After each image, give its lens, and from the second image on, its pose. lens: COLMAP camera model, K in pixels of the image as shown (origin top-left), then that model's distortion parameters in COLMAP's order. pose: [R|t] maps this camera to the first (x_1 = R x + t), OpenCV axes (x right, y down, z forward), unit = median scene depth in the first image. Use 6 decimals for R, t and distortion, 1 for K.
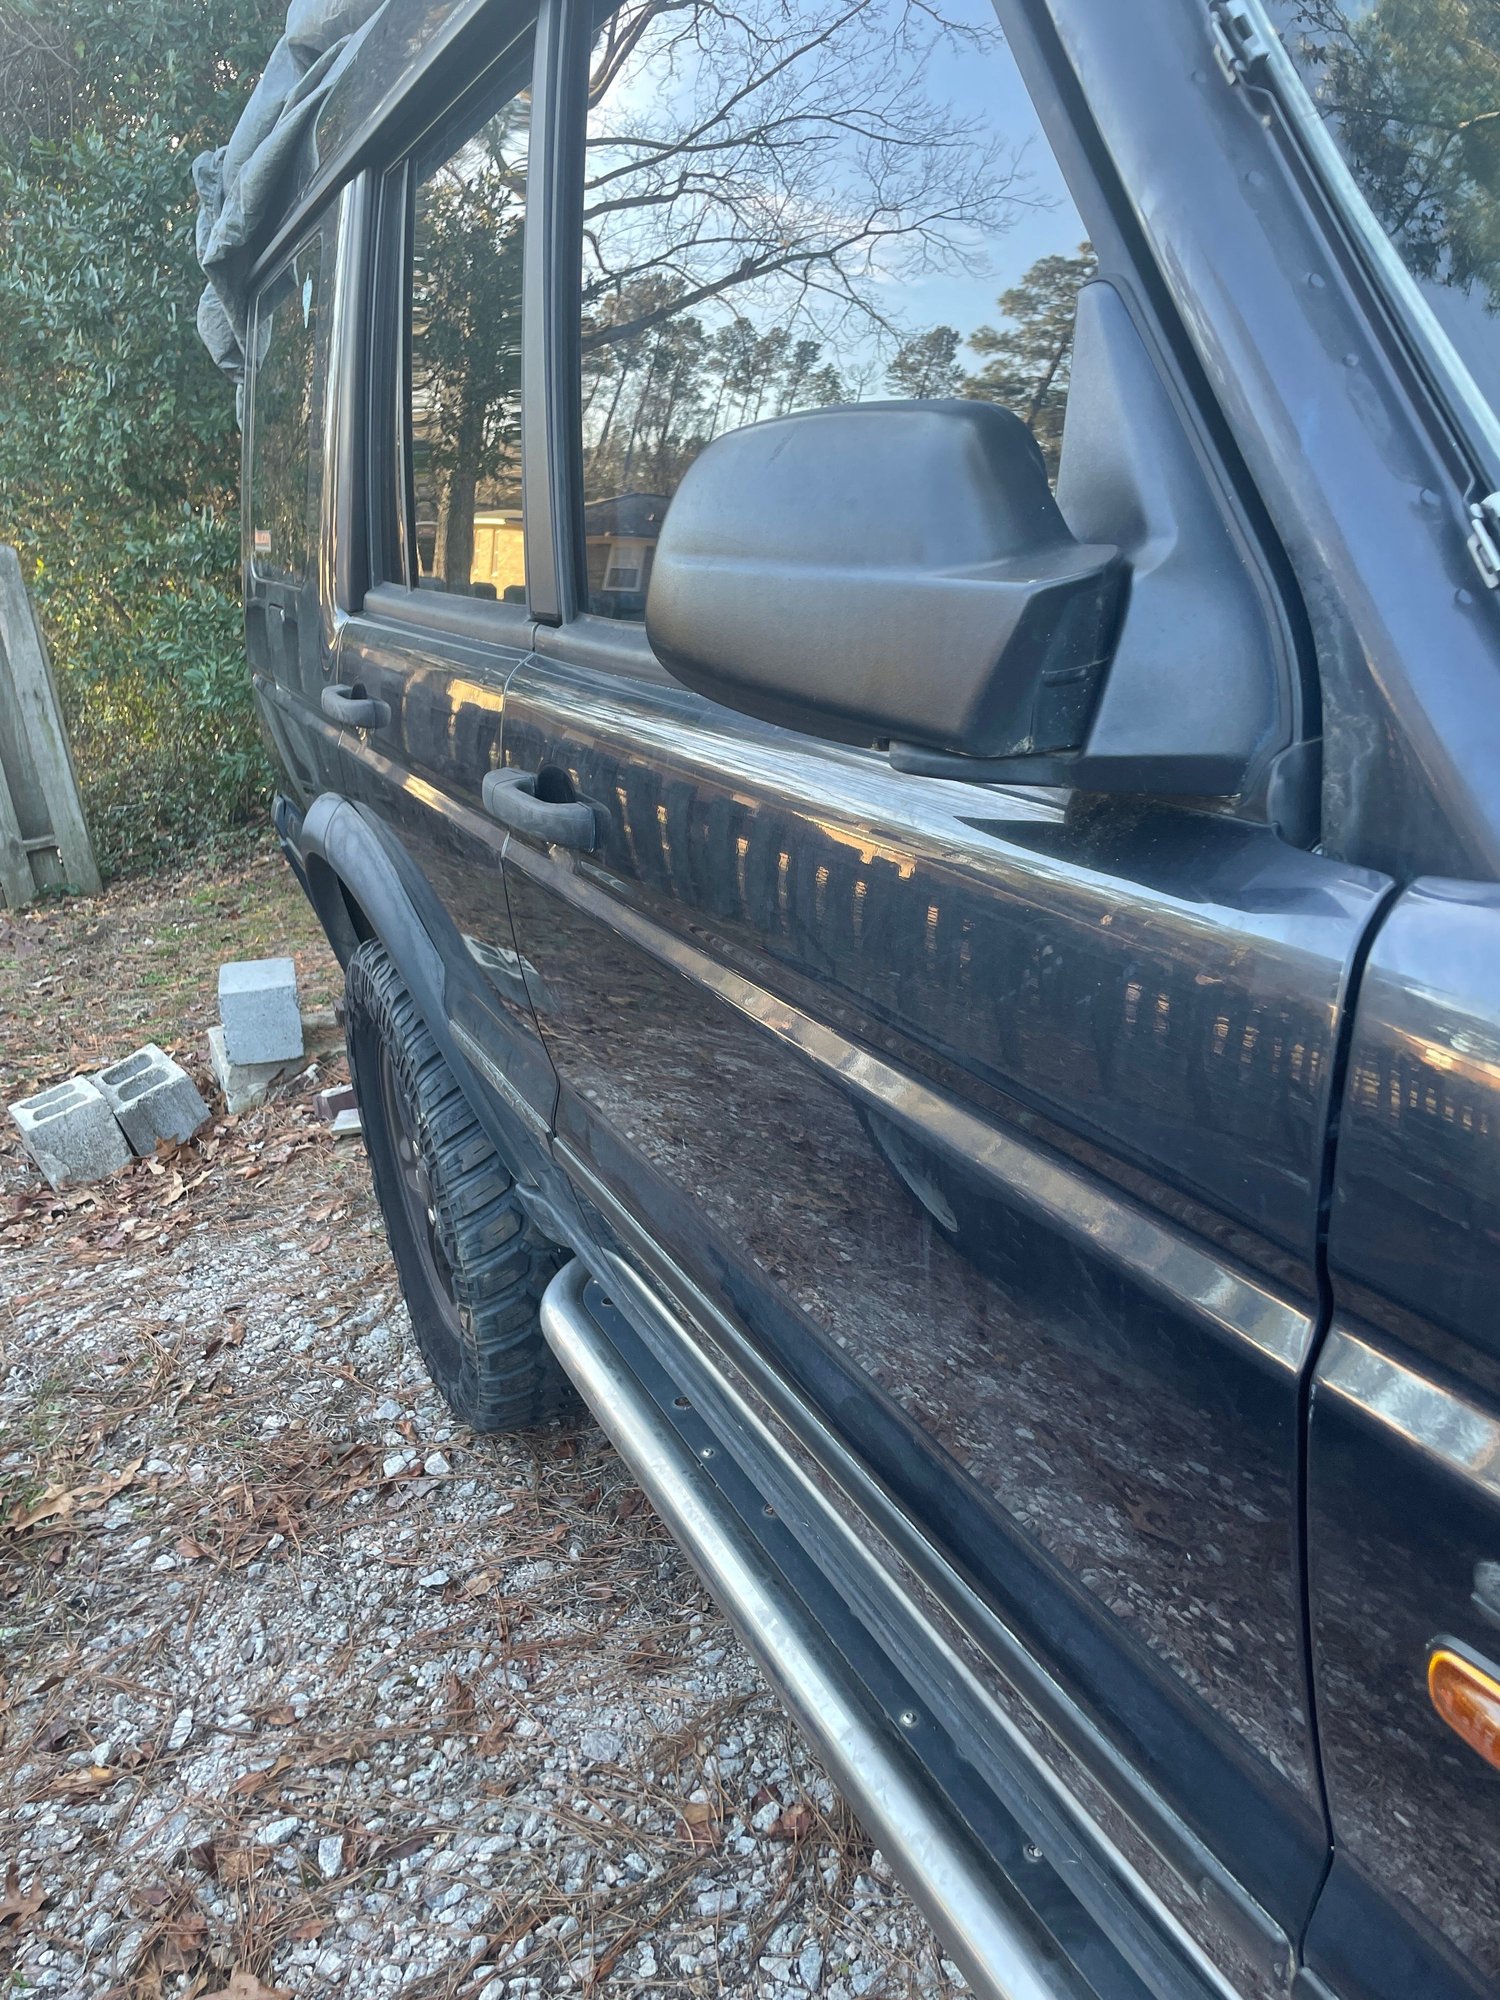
lens RADIAL K [[1513.3, 0, 743.1], [0, 1513.3, 998.9], [0, 0, 1]] dist [0.083962, -0.106586]
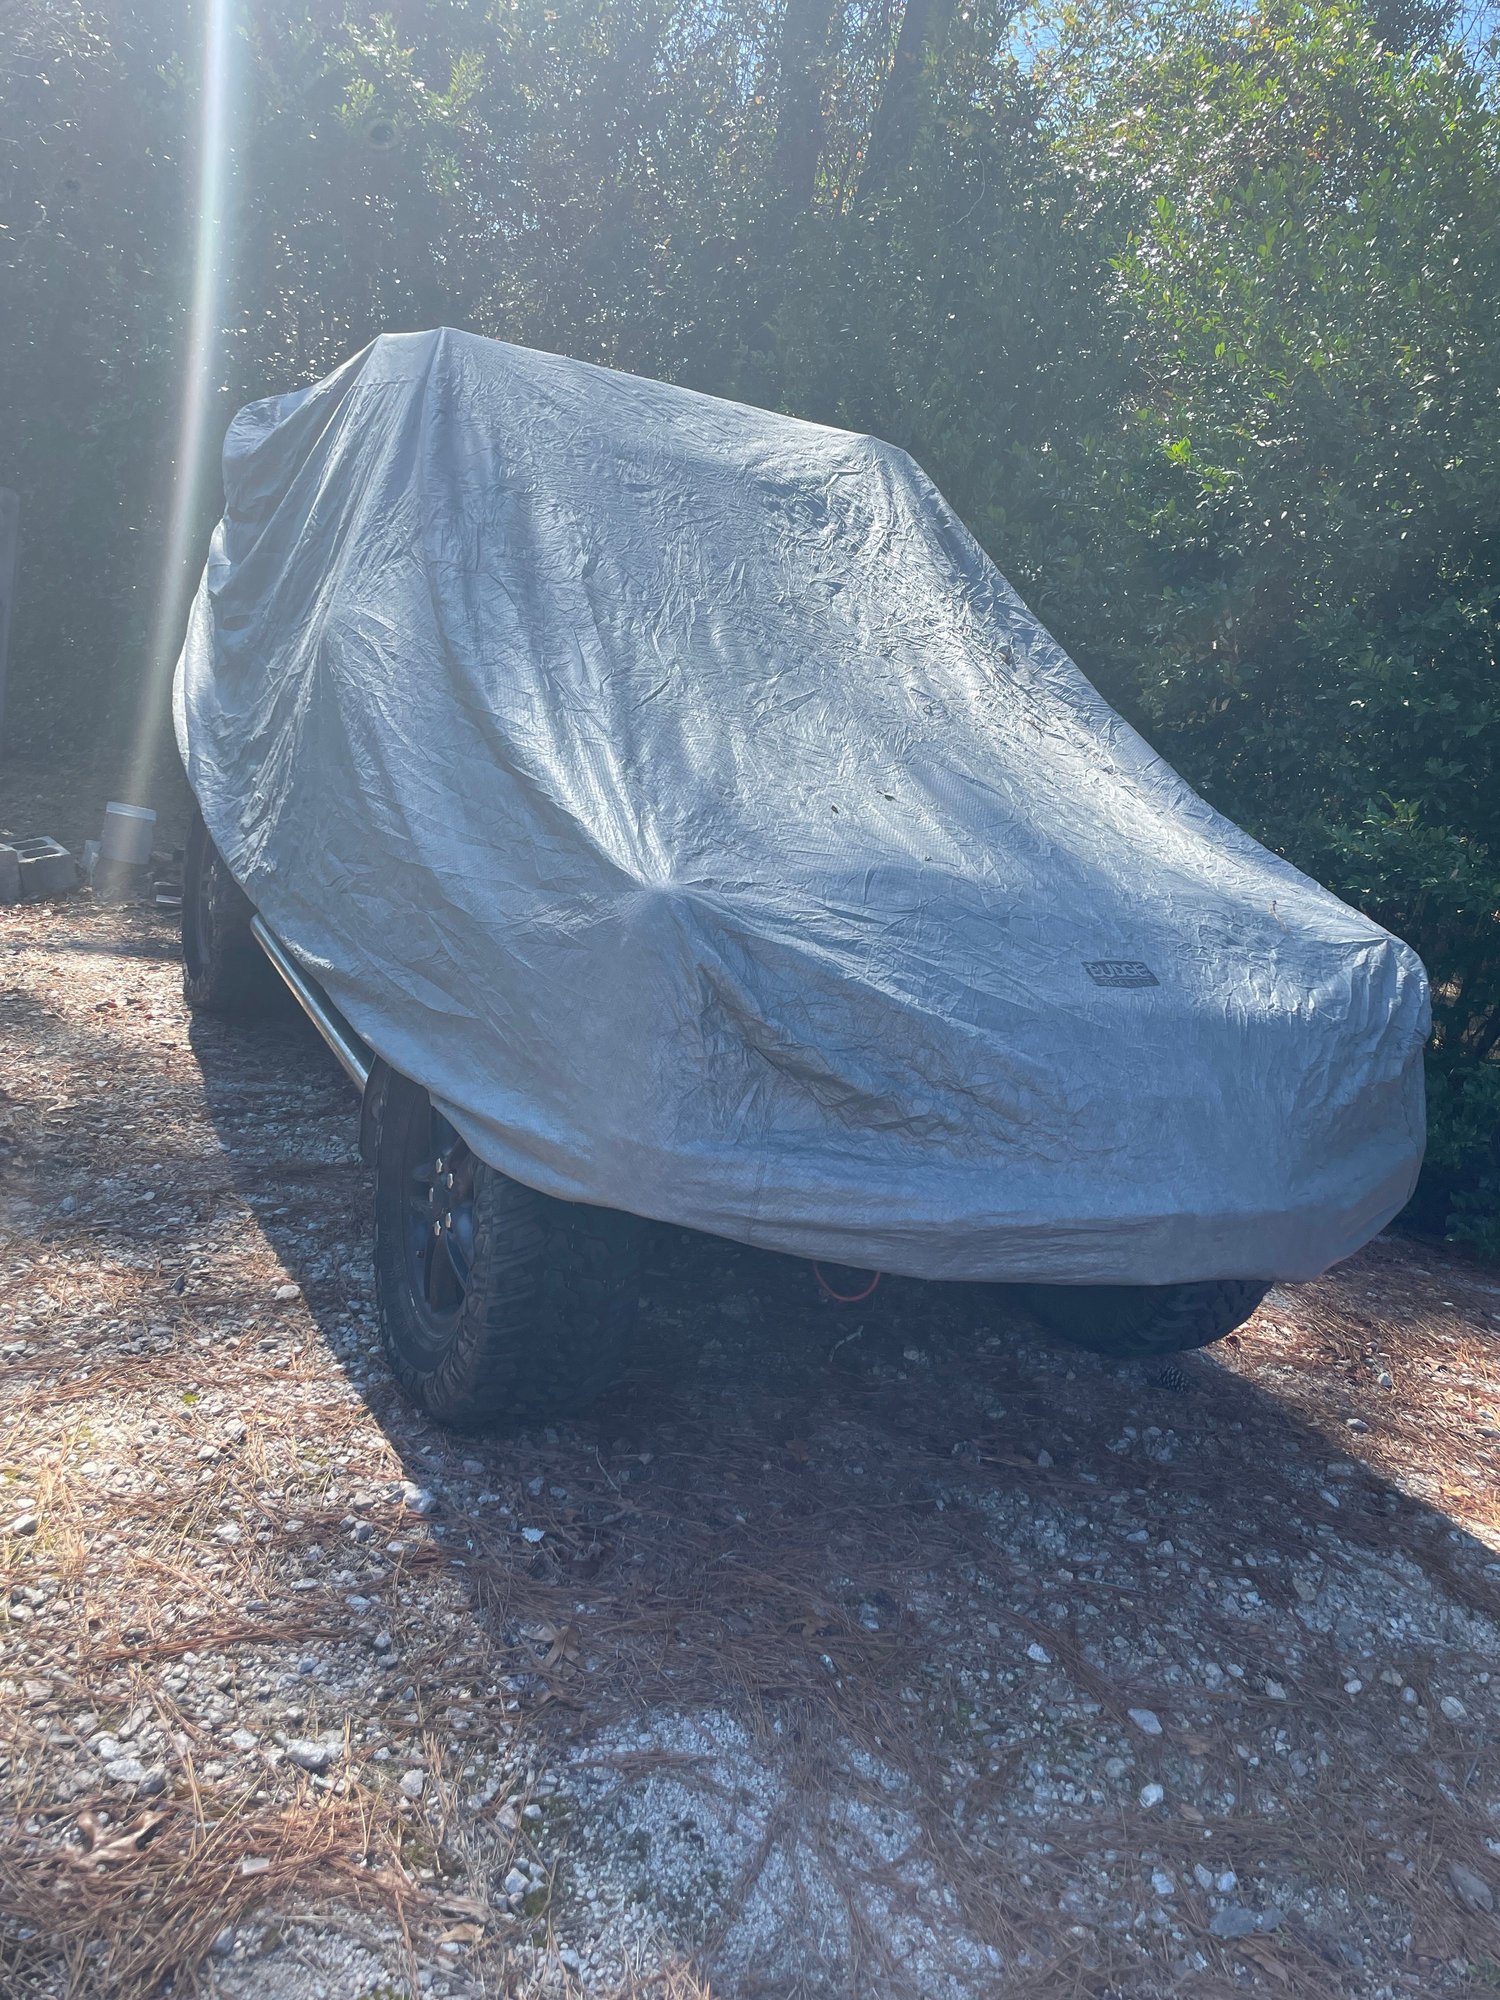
lens RADIAL K [[1502.4, 0, 759.4], [0, 1502.4, 985.4], [0, 0, 1]] dist [0.097310, -0.123677]
pose [[0.956969, 0.265953, 0.116101, 0.238259], [-0.253962, 0.961125, -0.108359, 0.232007], [-0.140406, 0.074211, 0.987309, -0.899710]]
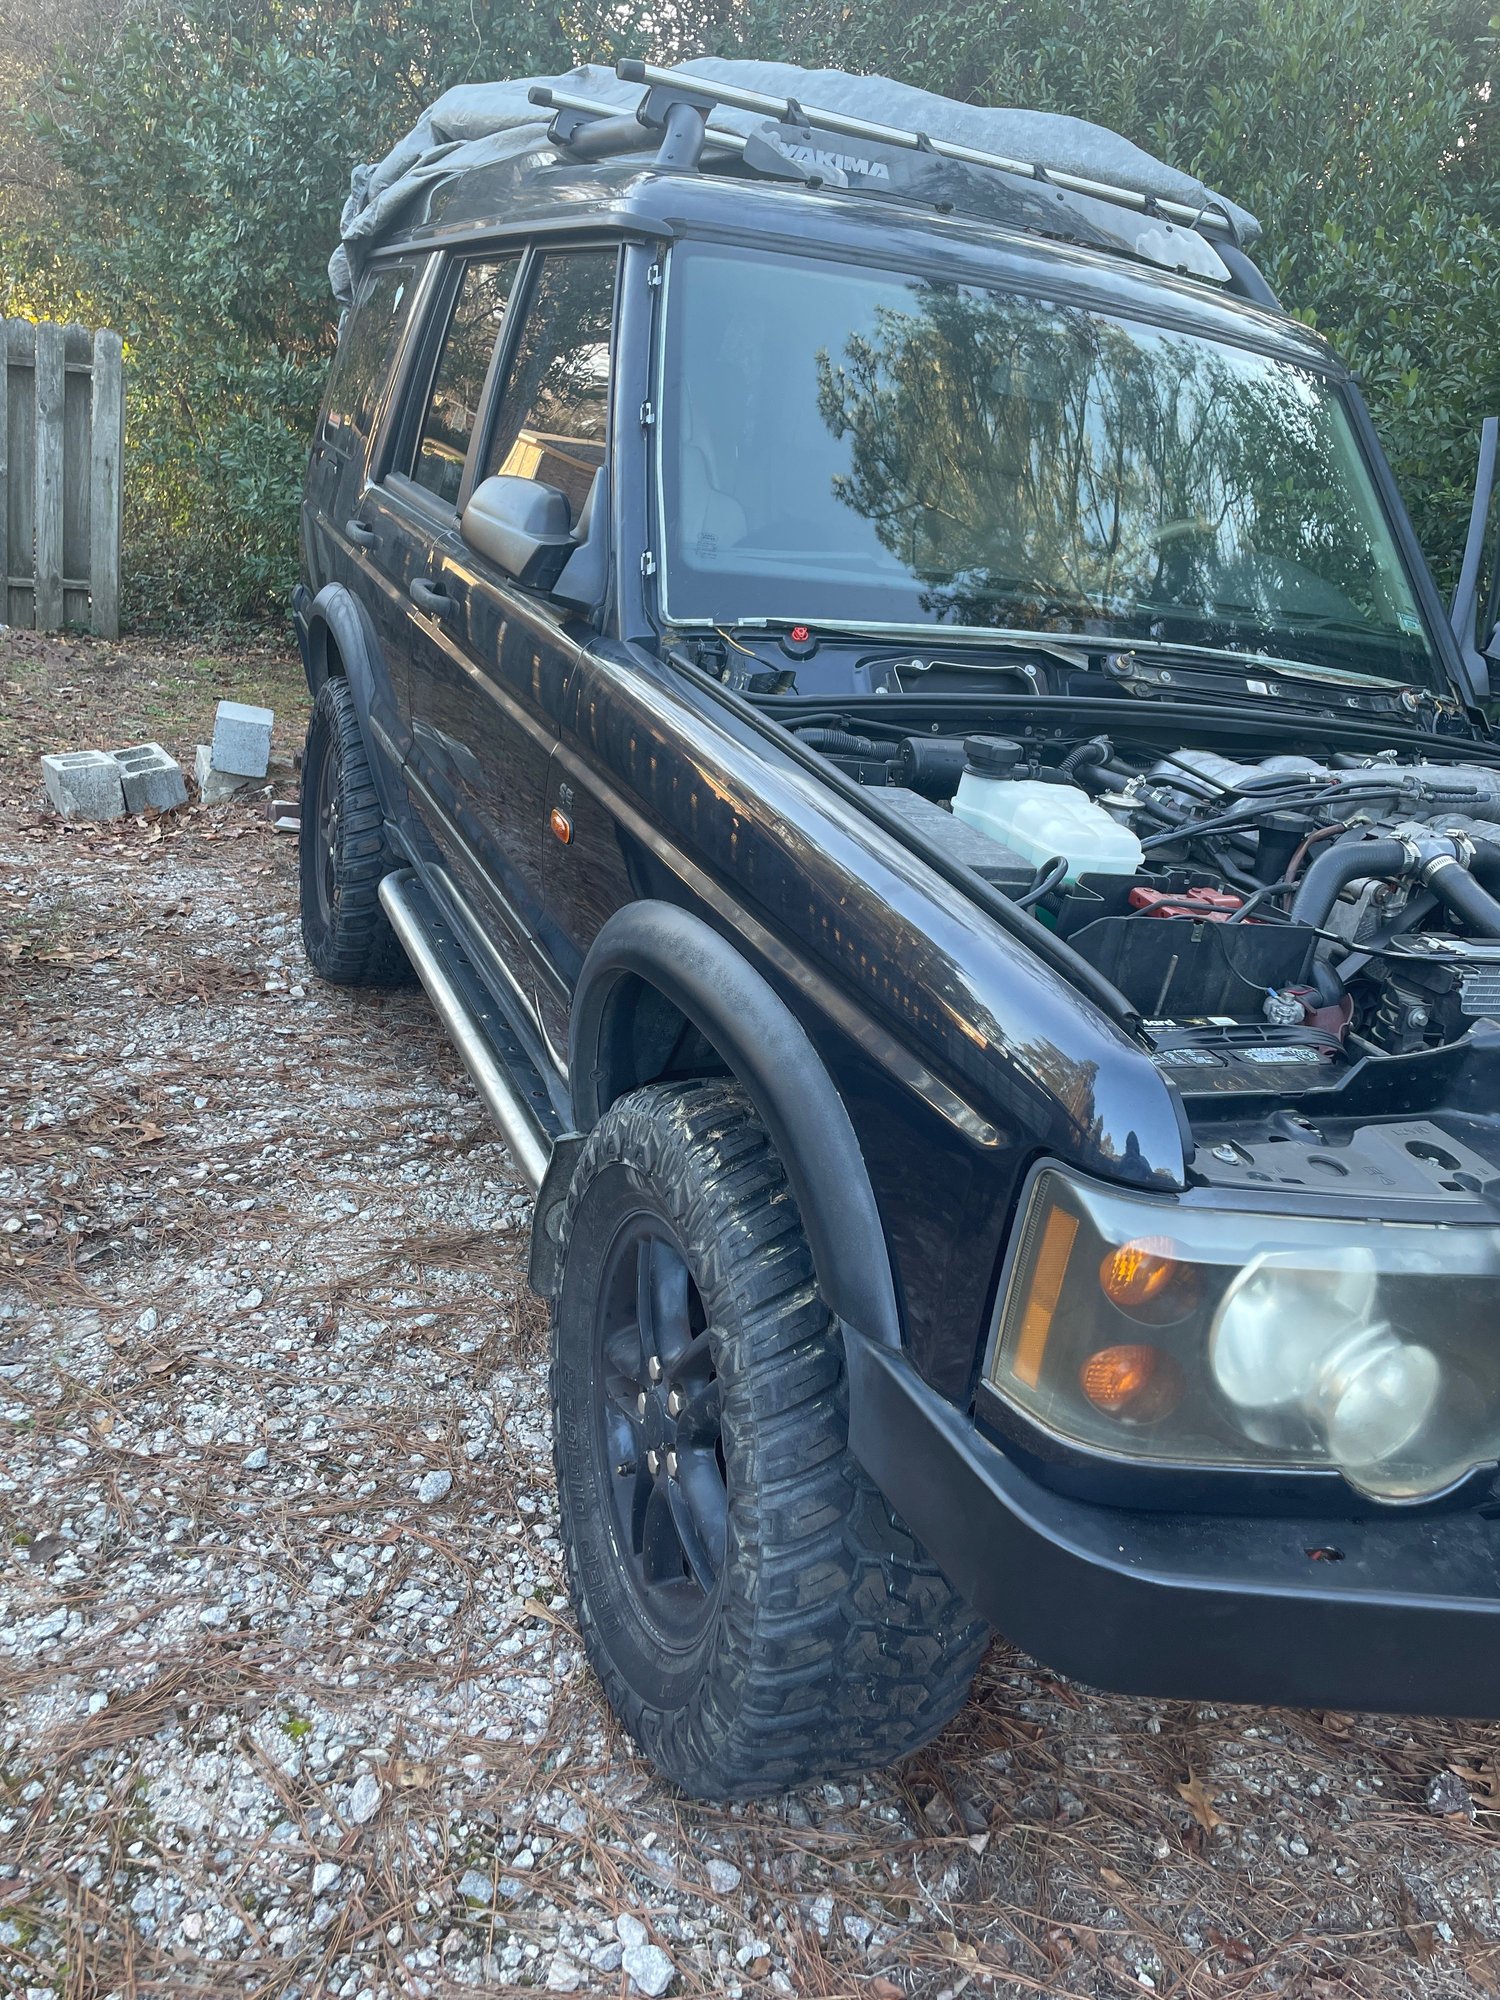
lens RADIAL K [[1502.4, 0, 759.4], [0, 1502.4, 985.4], [0, 0, 1]] dist [0.097310, -0.123677]
pose [[0.963598, 0.260481, 0.060232, 0.149726], [-0.261595, 0.965112, 0.011263, 0.118937], [-0.055197, -0.026609, 0.998121, -0.552116]]
